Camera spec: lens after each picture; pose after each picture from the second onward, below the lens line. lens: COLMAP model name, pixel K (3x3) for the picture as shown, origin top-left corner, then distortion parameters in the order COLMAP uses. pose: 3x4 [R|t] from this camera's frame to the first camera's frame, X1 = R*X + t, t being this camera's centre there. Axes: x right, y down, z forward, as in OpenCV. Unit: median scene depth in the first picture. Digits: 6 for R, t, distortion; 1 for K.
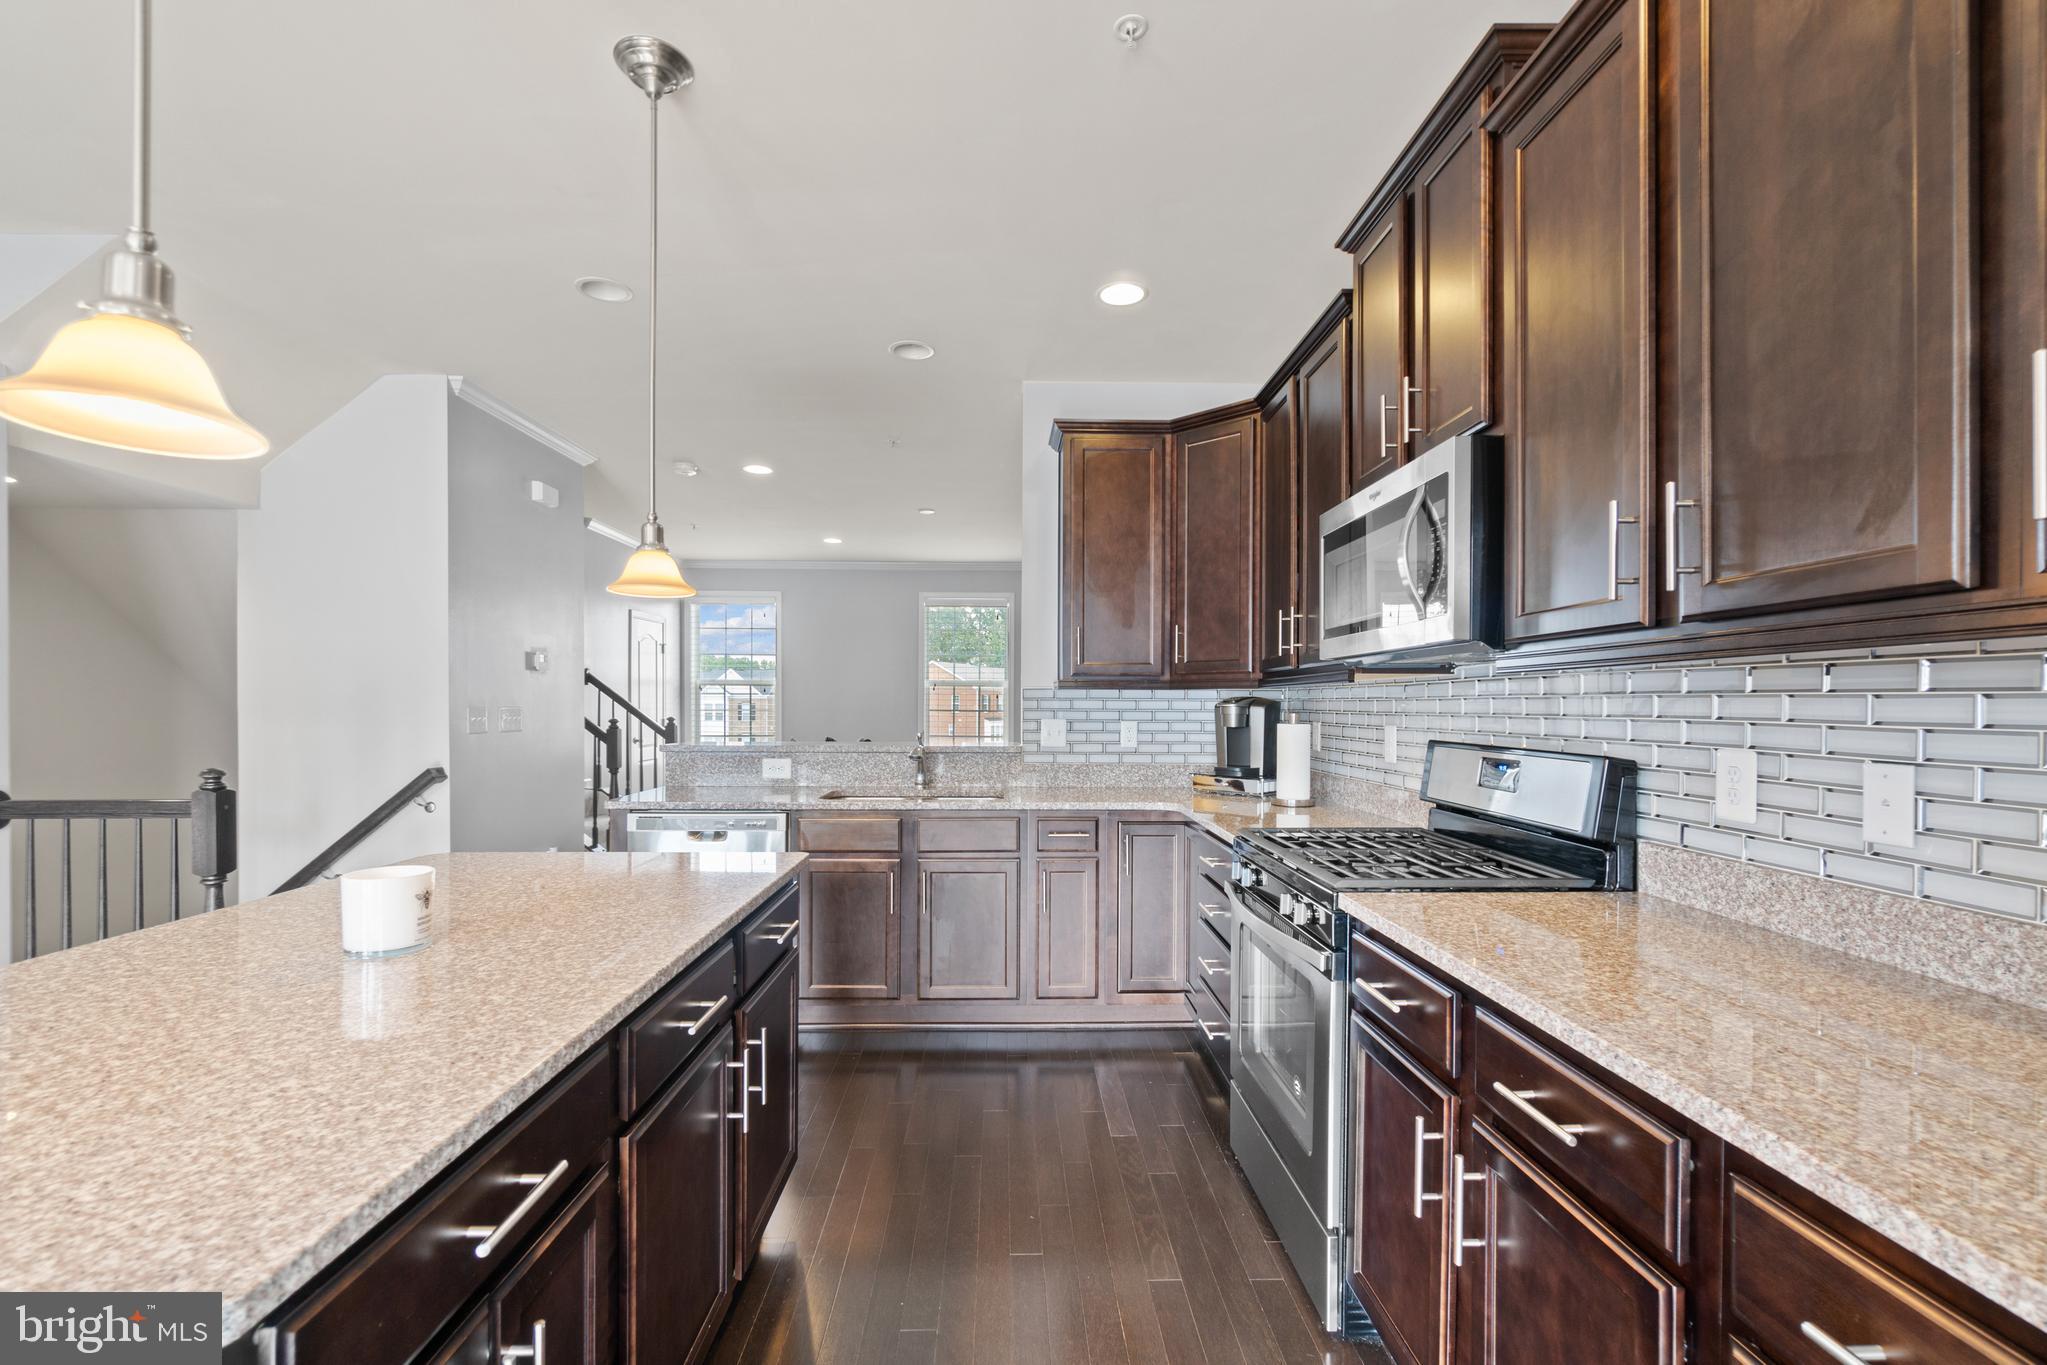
lens RADIAL K [[898.7, 0, 1028.2], [0, 898.7, 711.6], [0, 0, 1]] dist [0.014412, -0.000157]
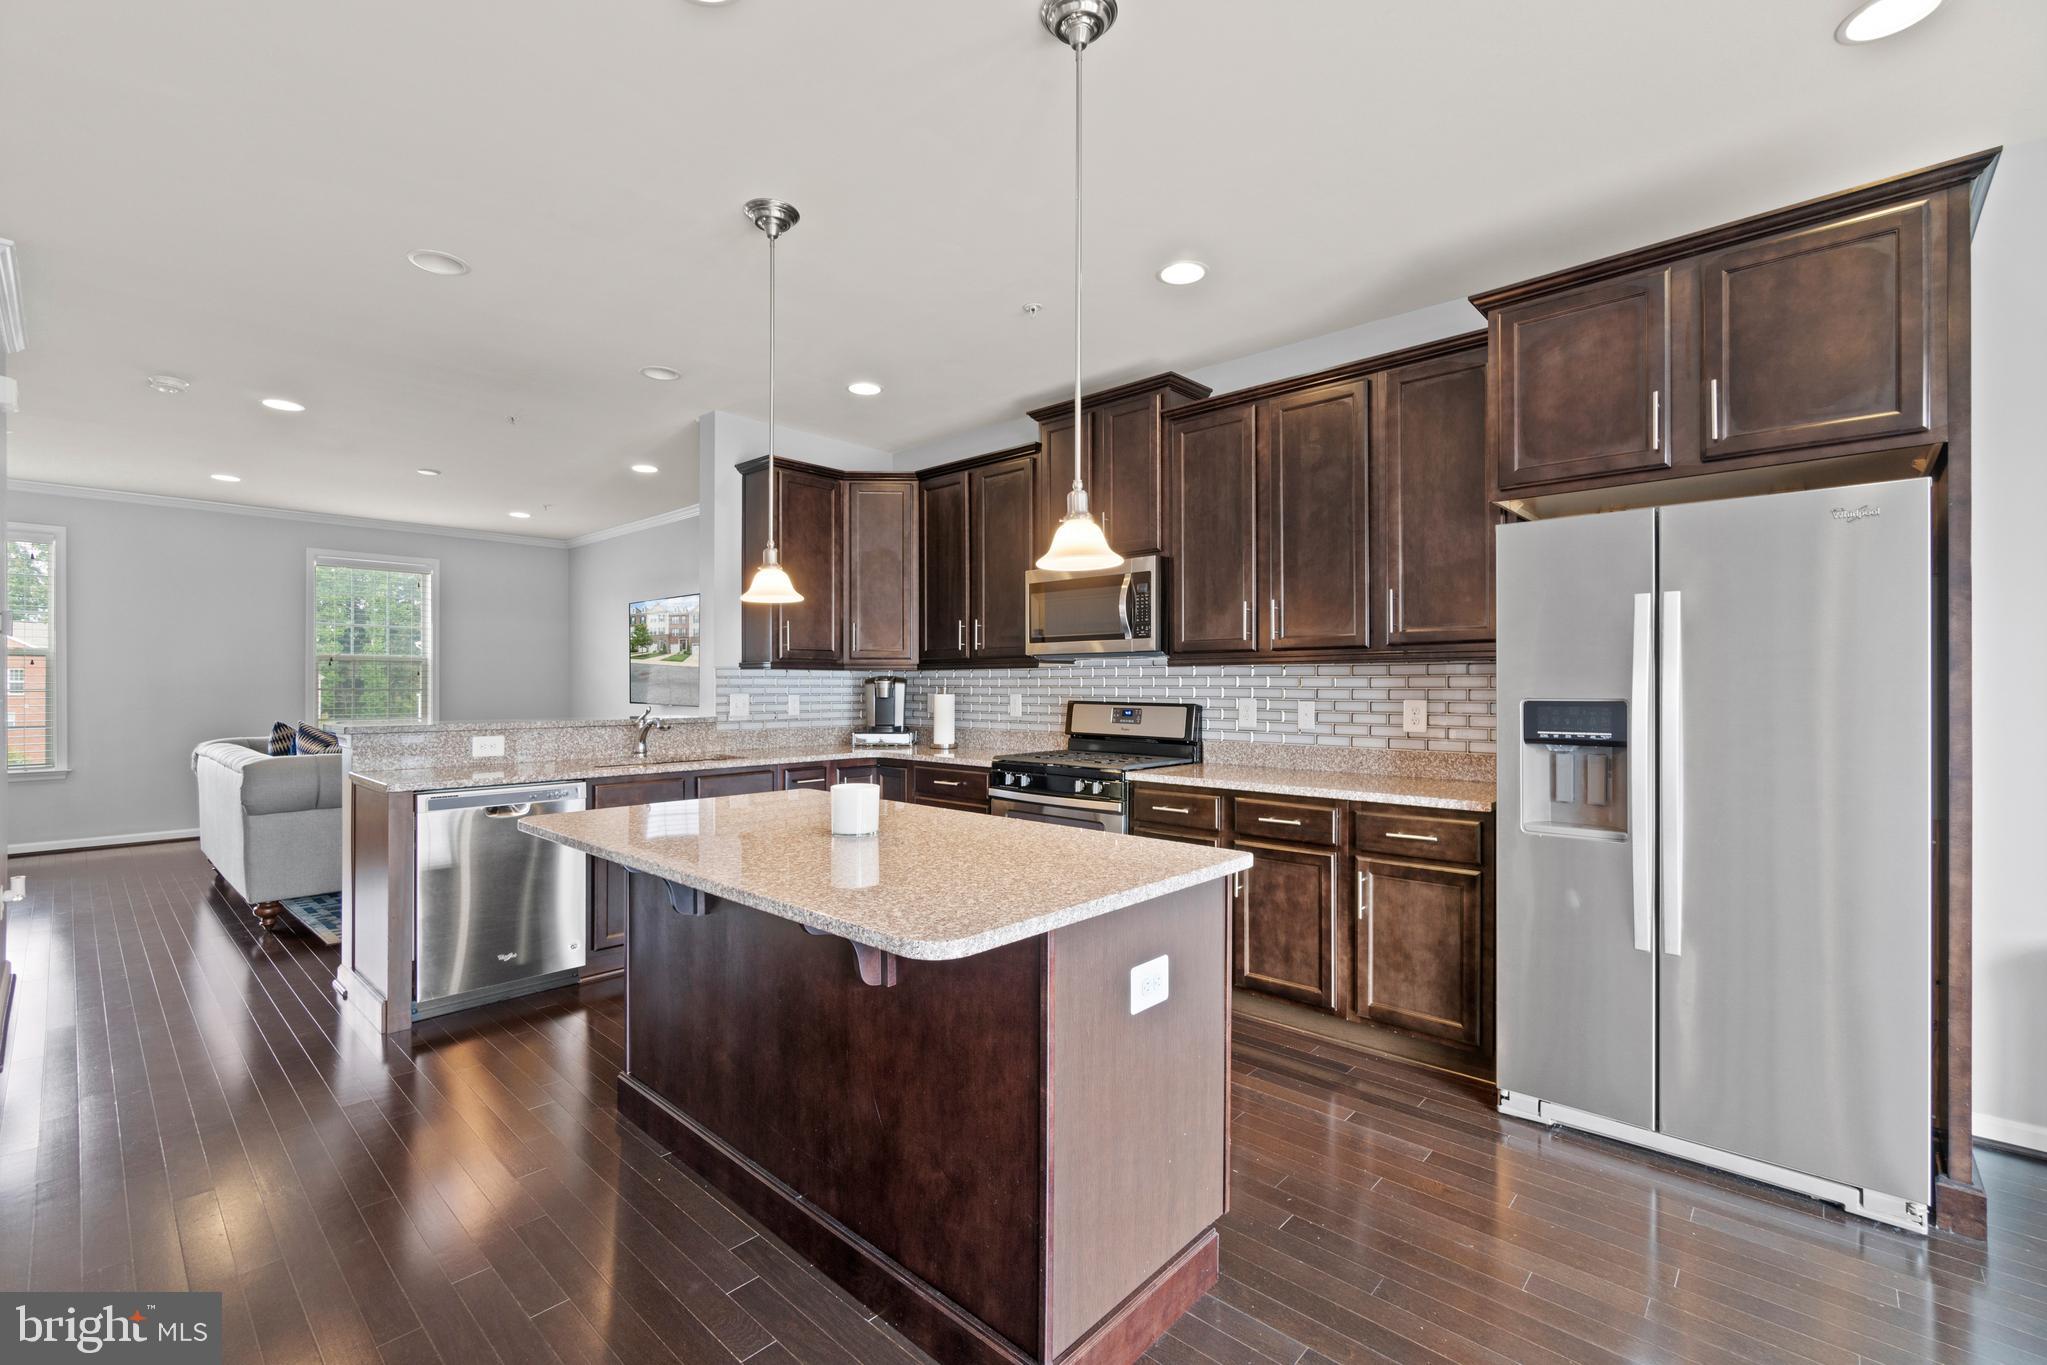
lens RADIAL K [[880.1, 0, 1019.9], [0, 880.1, 683.0], [0, 0, 1]] dist [-0.003067, -0.000262]
pose [[0.695293, -0.002410, 0.718723, -0.665227], [0.007456, 0.999965, -0.003860, 0.001512], [-0.718688, 0.008042, 0.695286, -0.113169]]
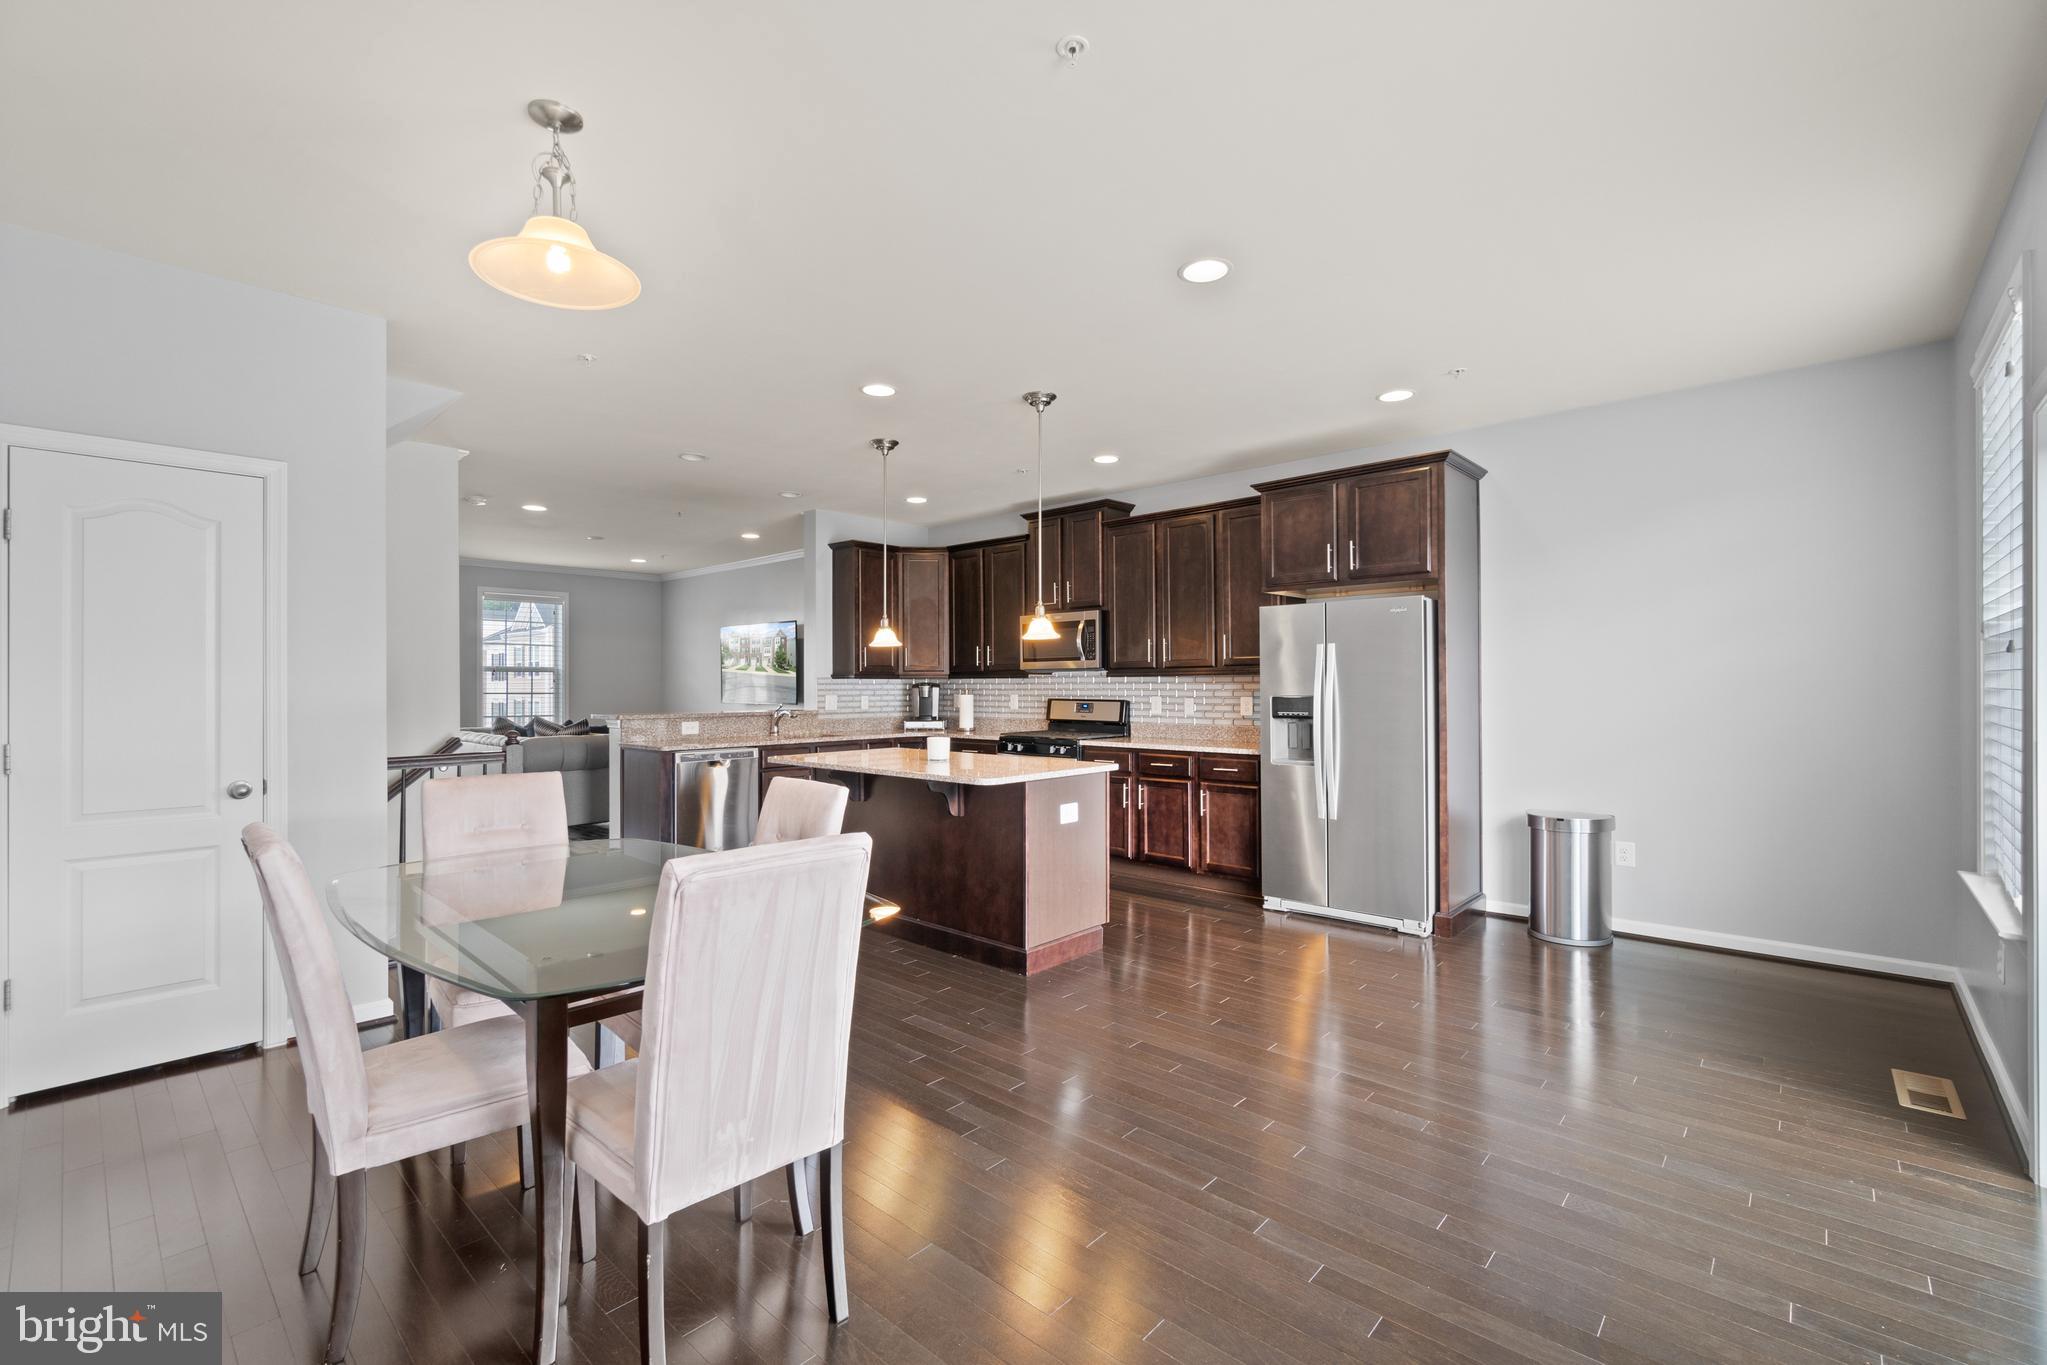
lens RADIAL K [[880.1, 0, 1019.9], [0, 880.1, 683.0], [0, 0, 1]] dist [-0.003067, -0.000262]
pose [[0.694114, -0.004022, 0.719854, -1.181283], [0.011231, 0.999923, -0.005242, -0.002645], [-0.719777, 0.011724, 0.694106, -0.618254]]
